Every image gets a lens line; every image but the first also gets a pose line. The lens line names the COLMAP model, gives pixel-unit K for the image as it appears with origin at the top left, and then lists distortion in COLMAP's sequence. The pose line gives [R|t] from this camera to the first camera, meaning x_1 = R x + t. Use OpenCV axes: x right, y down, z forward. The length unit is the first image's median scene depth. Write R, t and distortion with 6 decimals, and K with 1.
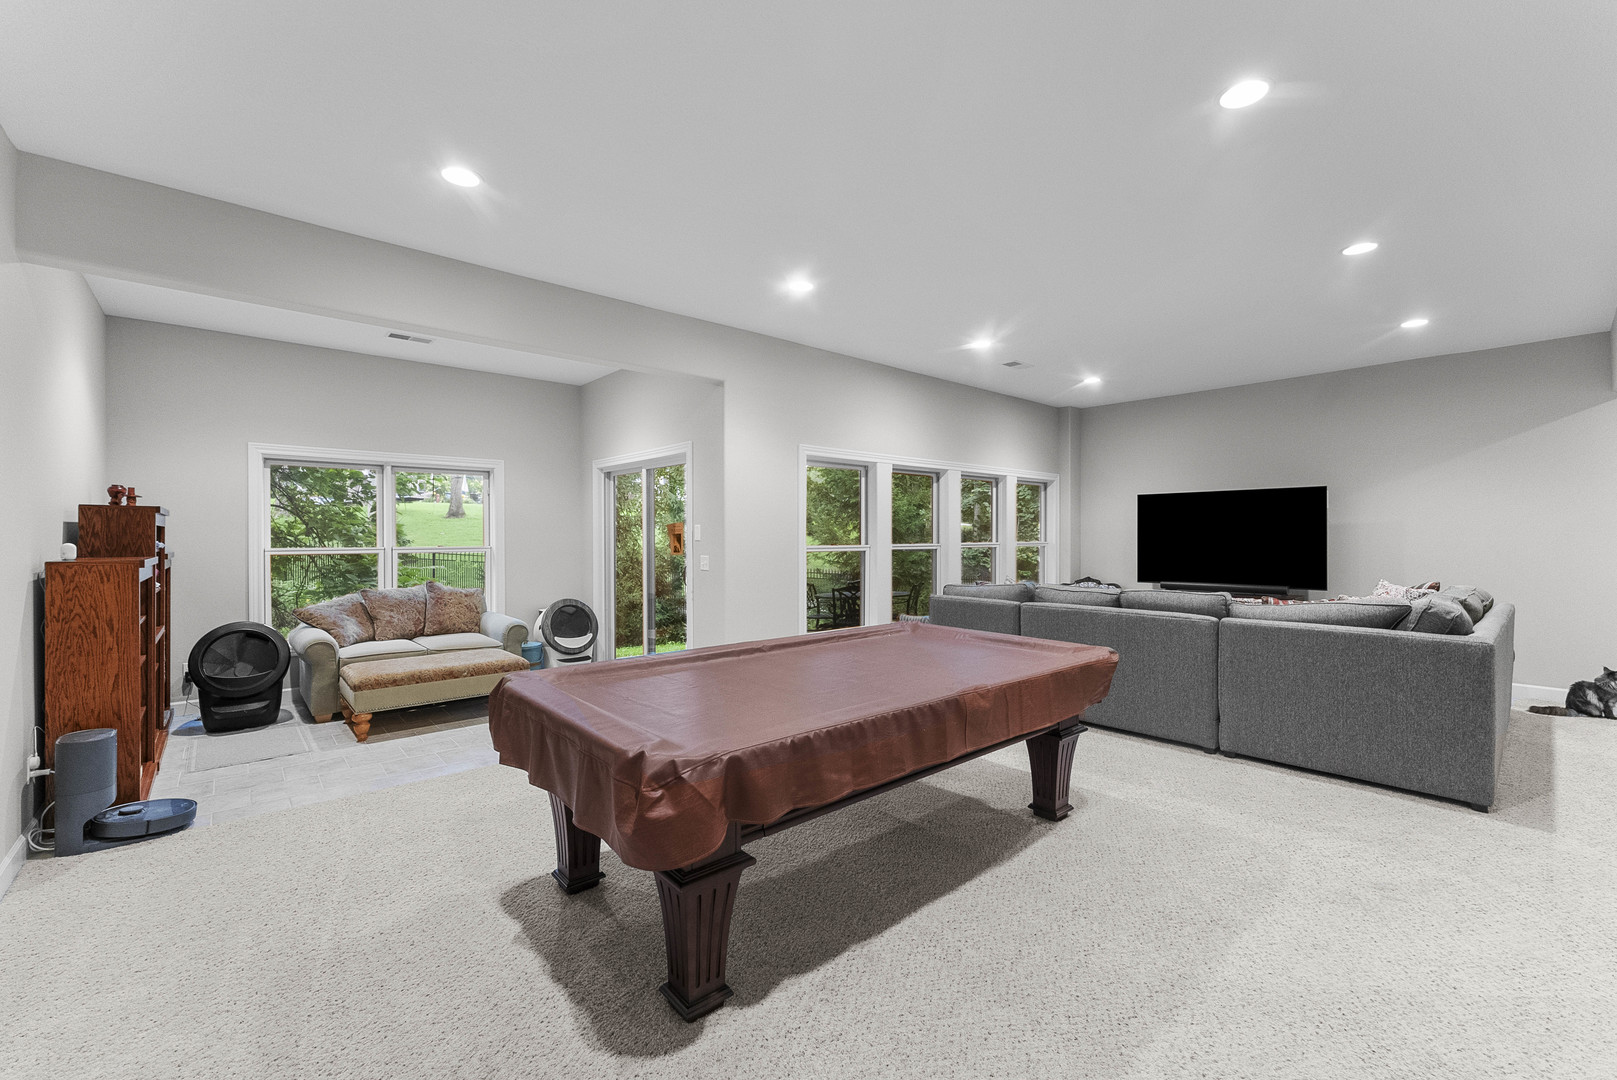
lens RADIAL K [[653.6, 0, 808.5], [0, 653.6, 540.0], [0, 0, 1]] dist [-0.002489, -0.000252]
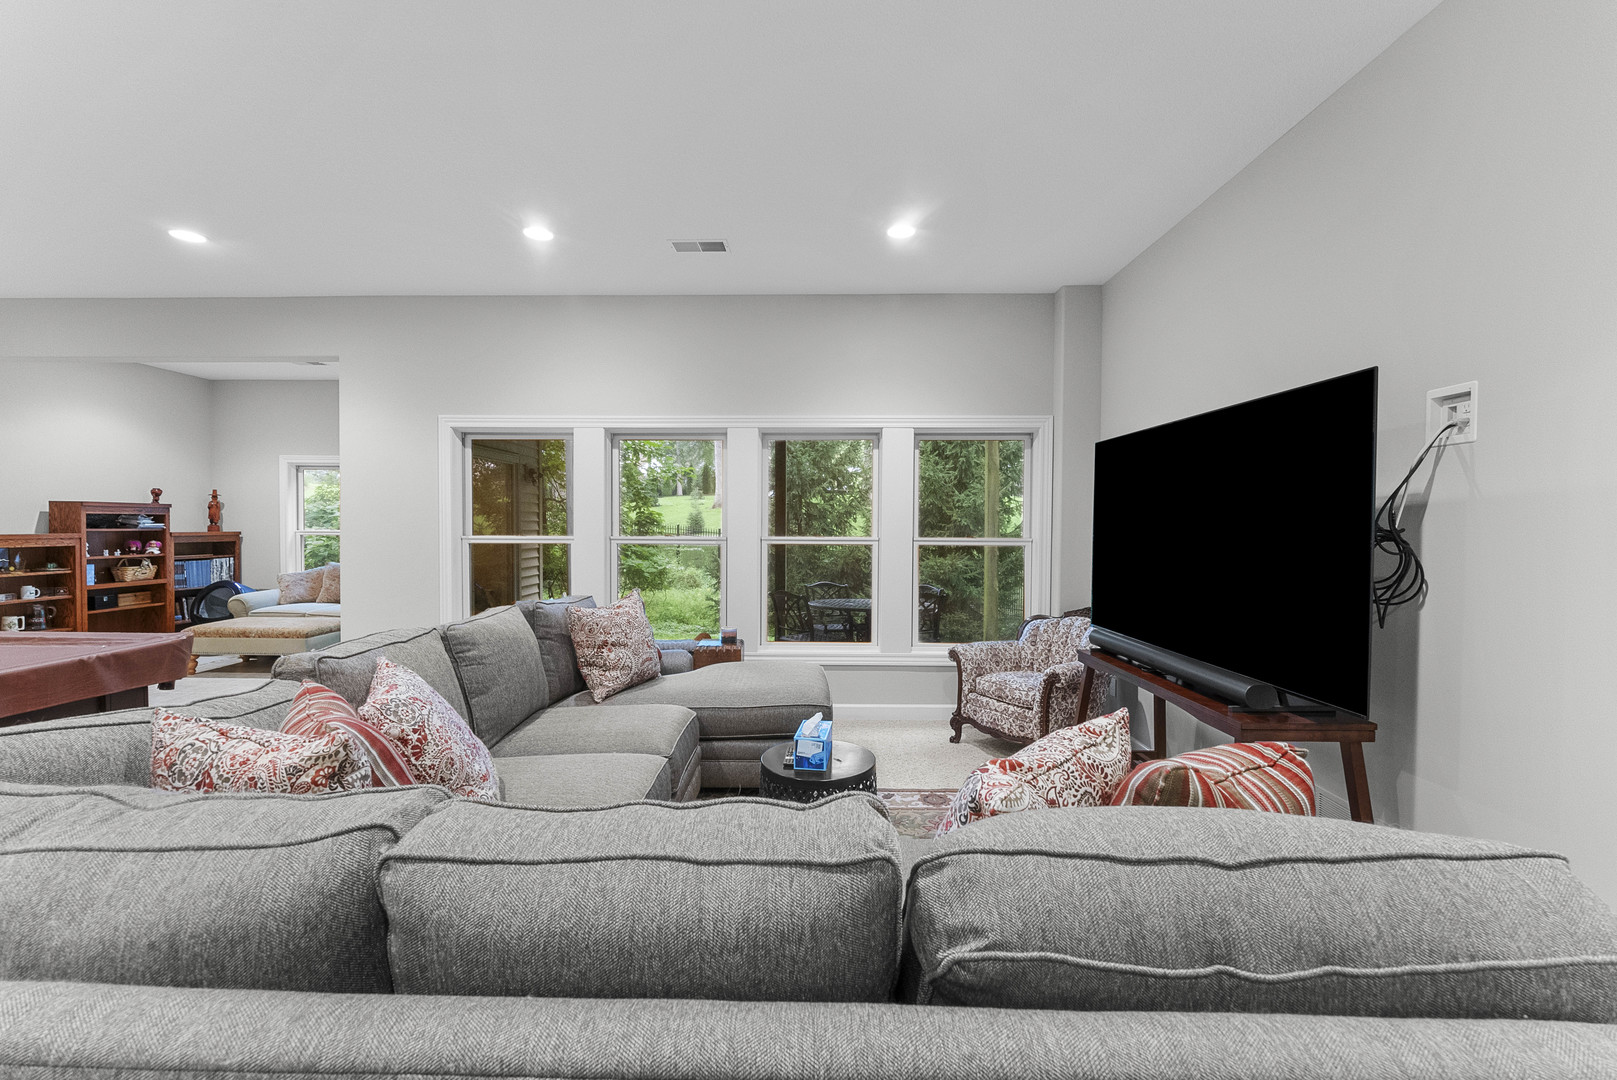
lens RADIAL K [[653.6, 0, 808.5], [0, 653.6, 540.0], [0, 0, 1]] dist [-0.002489, -0.000252]
pose [[0.757219, 0.014444, -0.653002, 0.638844], [-0.009634, 0.999894, 0.010945, 0.002979], [0.653090, -0.001996, 0.757277, 0.457113]]
